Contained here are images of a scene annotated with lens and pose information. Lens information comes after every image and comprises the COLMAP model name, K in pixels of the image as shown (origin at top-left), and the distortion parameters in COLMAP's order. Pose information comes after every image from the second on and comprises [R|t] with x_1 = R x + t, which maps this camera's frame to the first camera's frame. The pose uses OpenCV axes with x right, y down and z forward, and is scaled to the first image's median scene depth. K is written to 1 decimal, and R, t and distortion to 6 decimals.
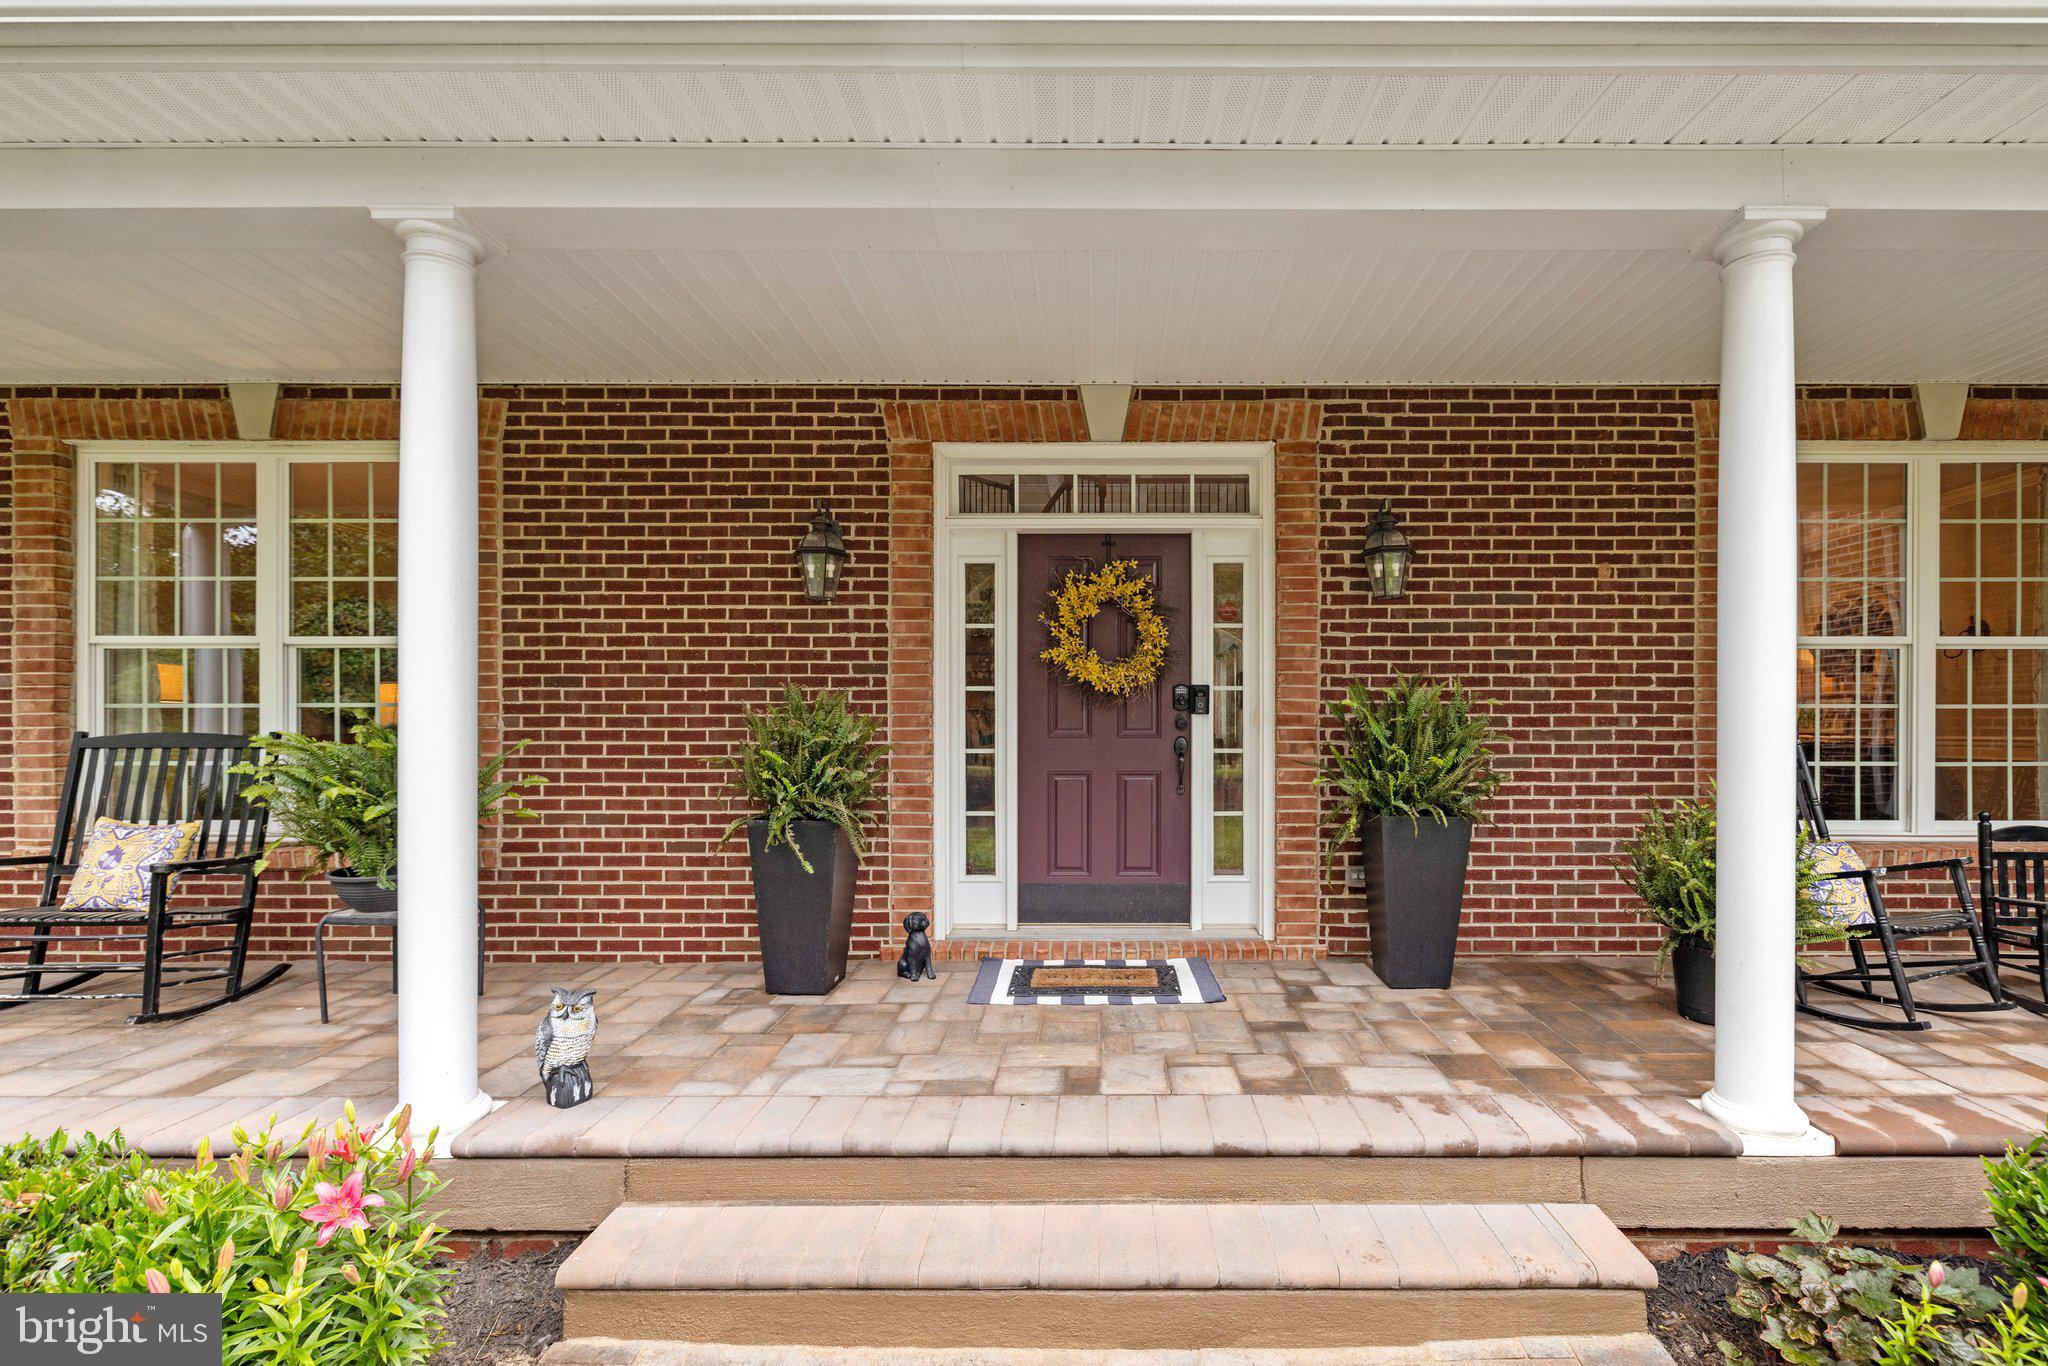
lens RADIAL K [[918.6, 0, 1155.7], [0, 918.6, 708.9], [0, 0, 1]] dist [0.001103, 0.000082]
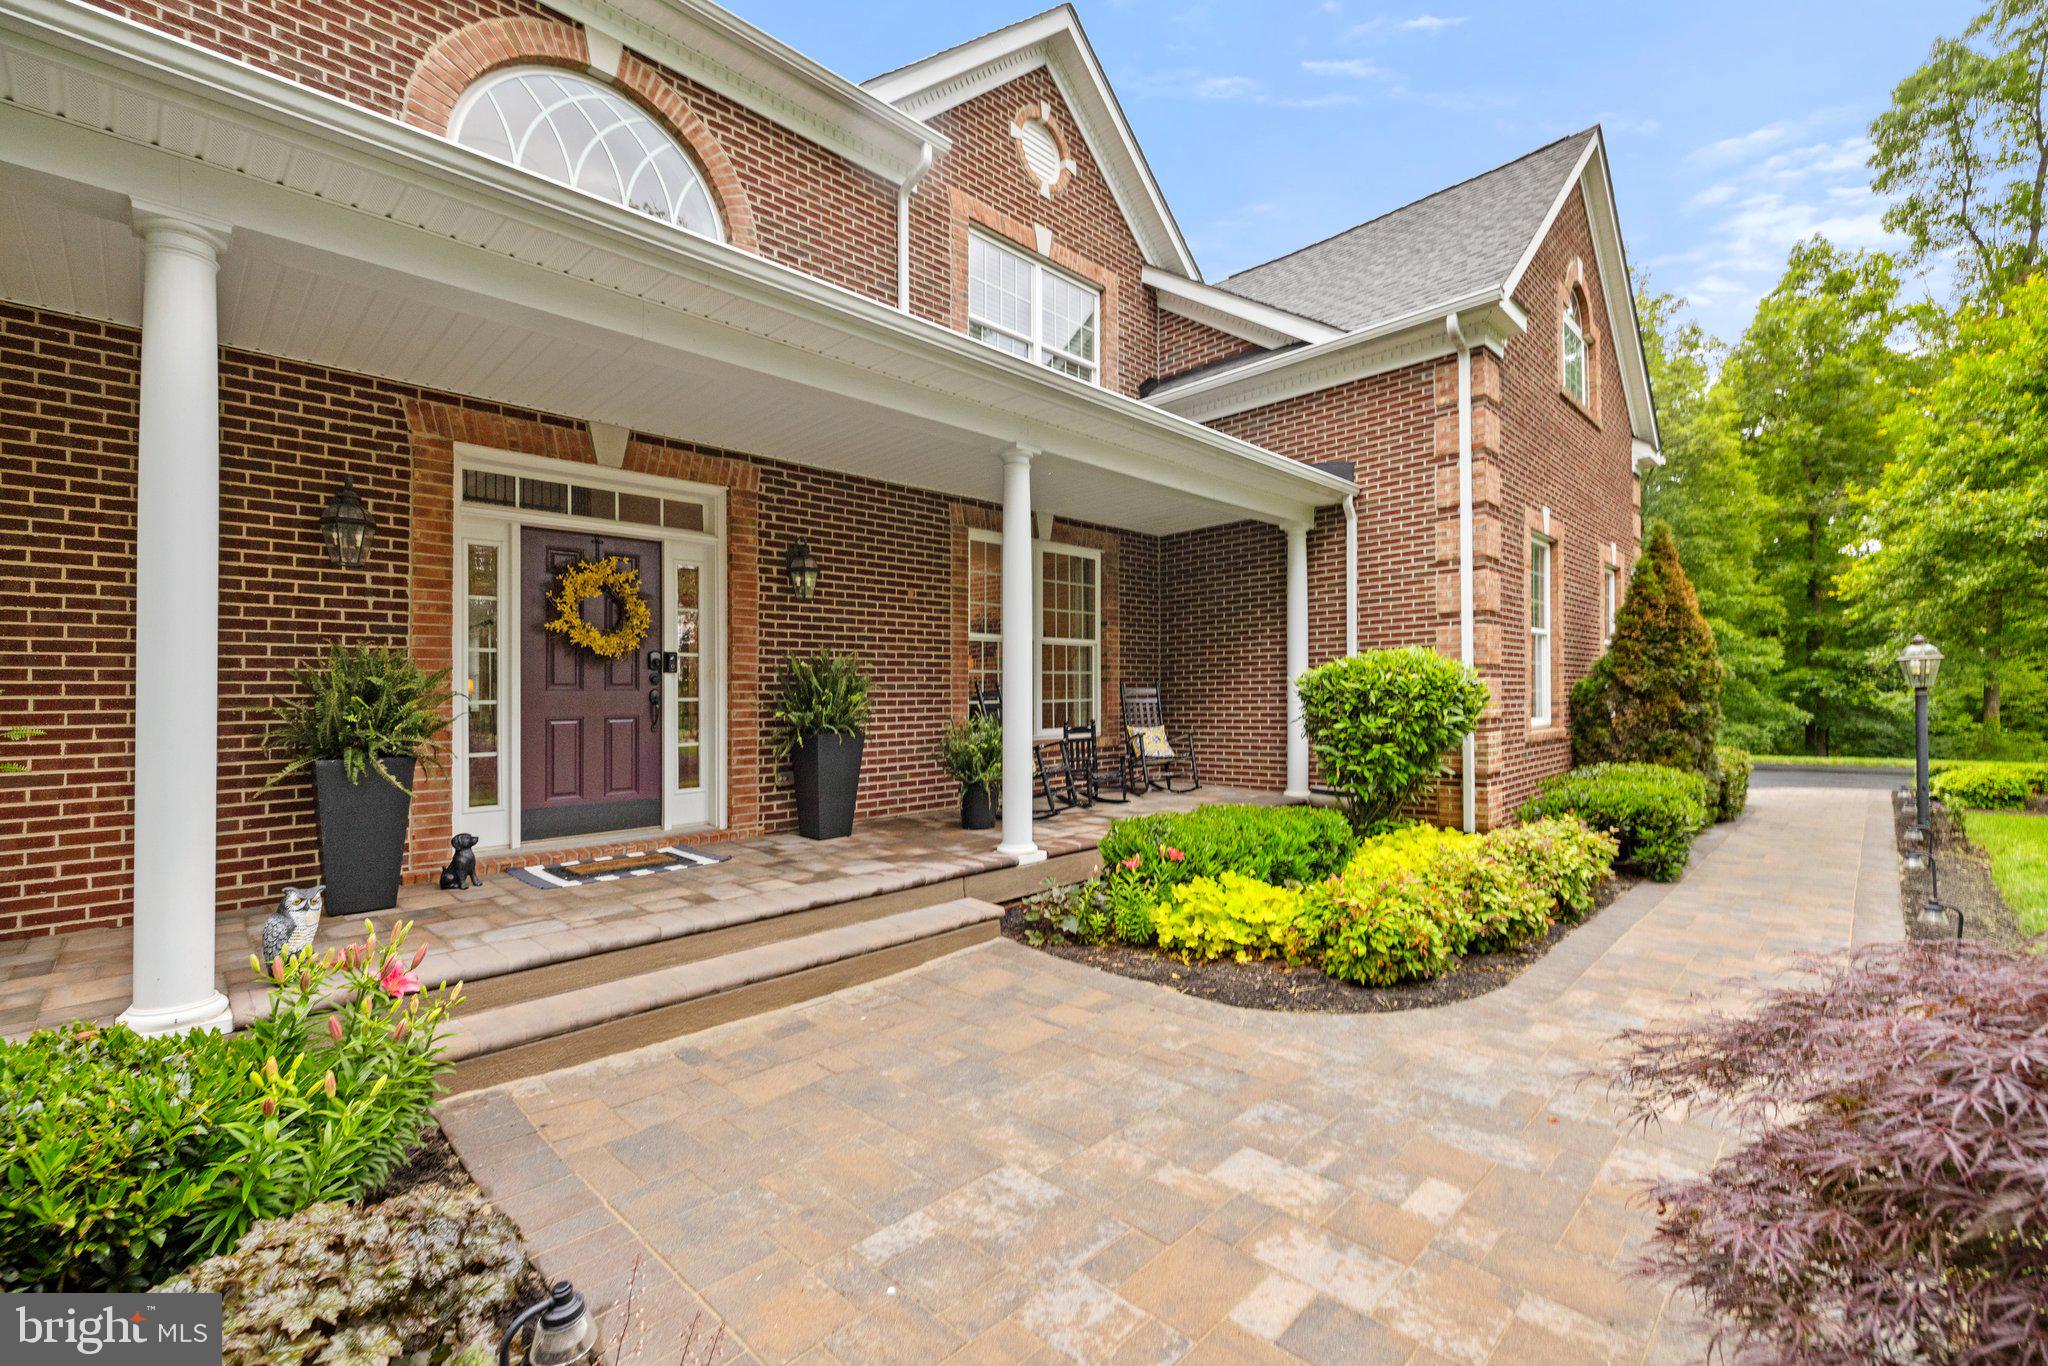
lens RADIAL K [[865.6, 0, 1024.0], [0, 865.6, 683.0], [0, 0, 1]] dist [-0.001150, -0.000198]
pose [[0.708949, 0.001325, 0.705258, -0.511115], [0.006152, 0.999949, -0.008063, 0.035937], [-0.705233, 0.010055, 0.708905, -0.309266]]
